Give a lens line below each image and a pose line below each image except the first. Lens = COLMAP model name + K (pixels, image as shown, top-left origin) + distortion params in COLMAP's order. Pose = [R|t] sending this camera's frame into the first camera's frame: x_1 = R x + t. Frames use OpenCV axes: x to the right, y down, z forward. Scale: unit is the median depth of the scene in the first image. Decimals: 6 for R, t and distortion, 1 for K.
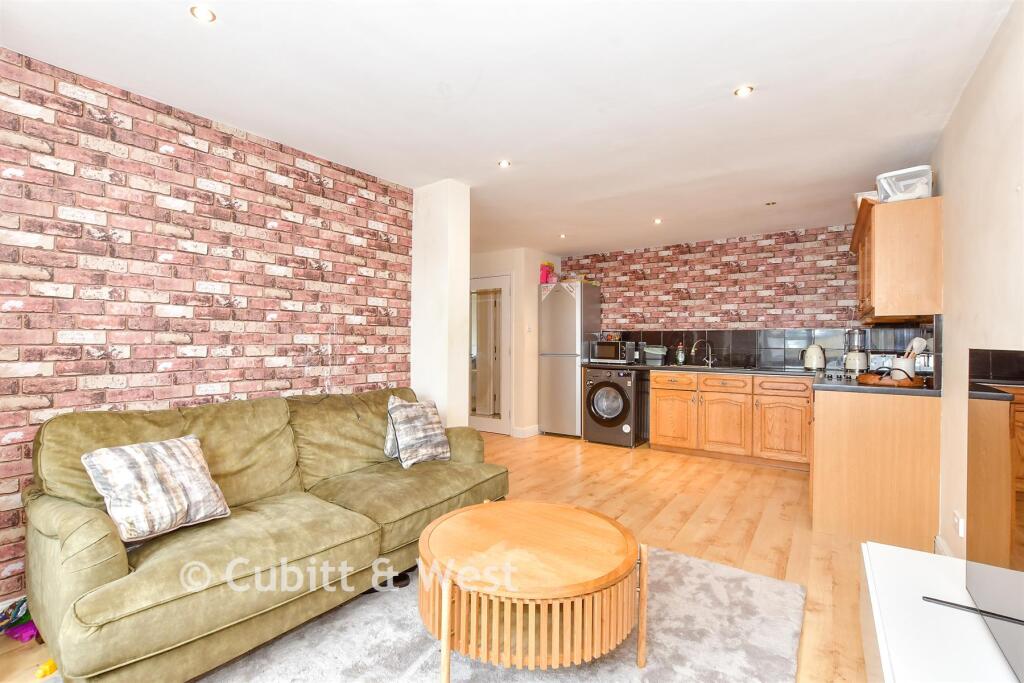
lens RADIAL K [[448.8, 0, 514.4], [0, 448.8, 343.6], [0, 0, 1]] dist [0.003280, 0.000400]
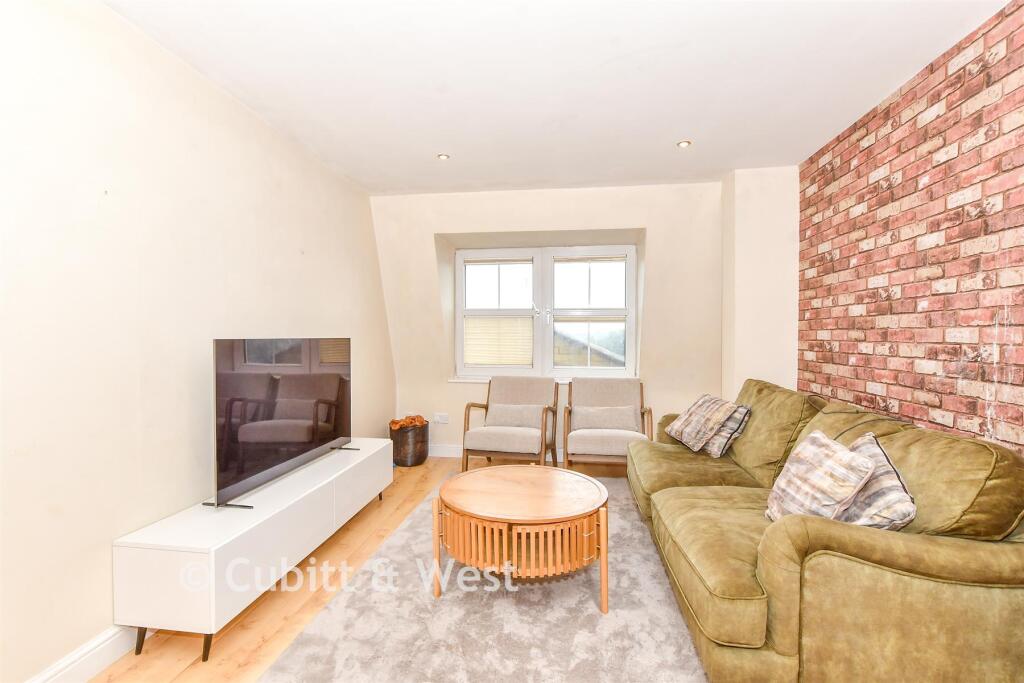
lens RADIAL K [[448.8, 0, 508.4], [0, 448.8, 344.2], [0, 0, 1]] dist [0.003280, 0.000400]
pose [[-0.878732, 0.005230, -0.477287, 0.424334], [-0.006040, 0.999738, 0.022076, -0.008146], [0.477277, 0.022282, -0.878470, 1.334946]]
